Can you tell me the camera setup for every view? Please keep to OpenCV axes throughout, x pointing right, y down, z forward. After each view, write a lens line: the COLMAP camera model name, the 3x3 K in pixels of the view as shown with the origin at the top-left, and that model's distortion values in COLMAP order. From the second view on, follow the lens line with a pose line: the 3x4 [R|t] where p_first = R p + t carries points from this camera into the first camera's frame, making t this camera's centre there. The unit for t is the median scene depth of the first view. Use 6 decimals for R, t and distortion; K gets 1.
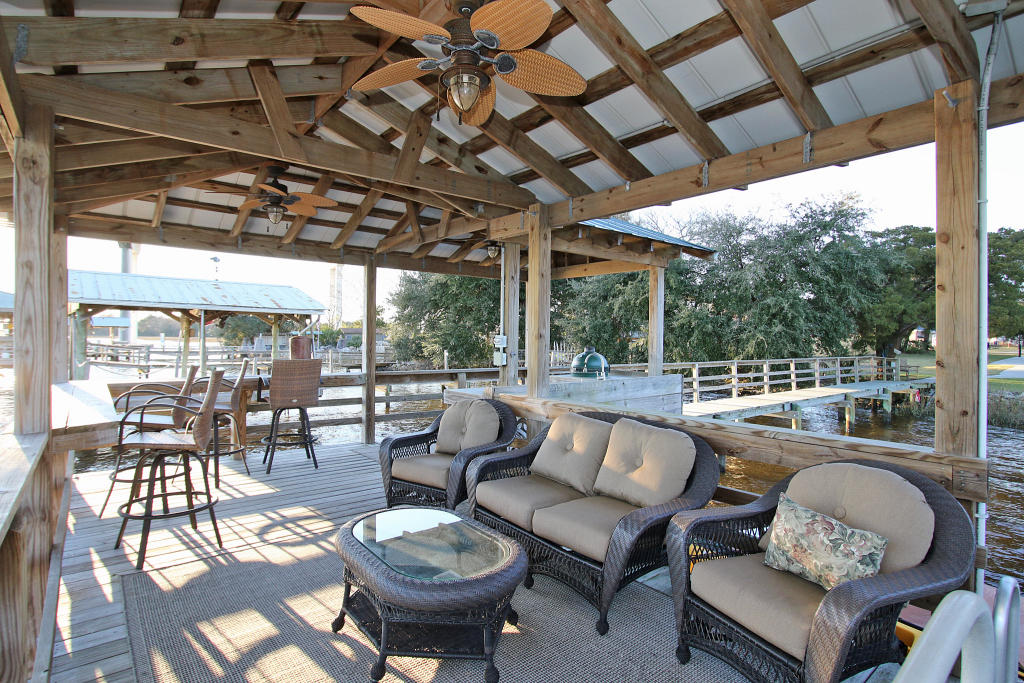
lens RADIAL K [[544.6, 0, 519.3], [0, 544.6, 337.8], [0, 0, 1]] dist [-0.012727, 0.000091]
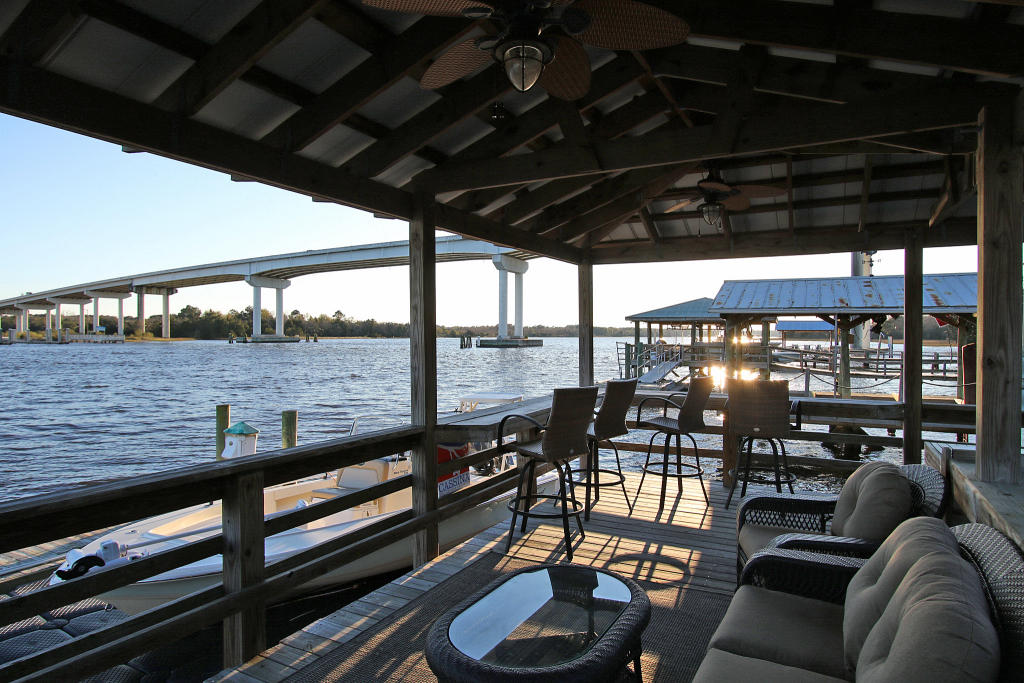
lens RADIAL K [[623.2, 0, 512.0], [0, 623.2, 341.5], [0, 0, 1]] dist [0.005538, 0.001828]
pose [[0.369045, -0.003112, -0.929406, 0.458454], [0.004377, 0.999989, -0.001610, -0.023506], [0.929401, -0.003474, 0.369054, 0.412331]]
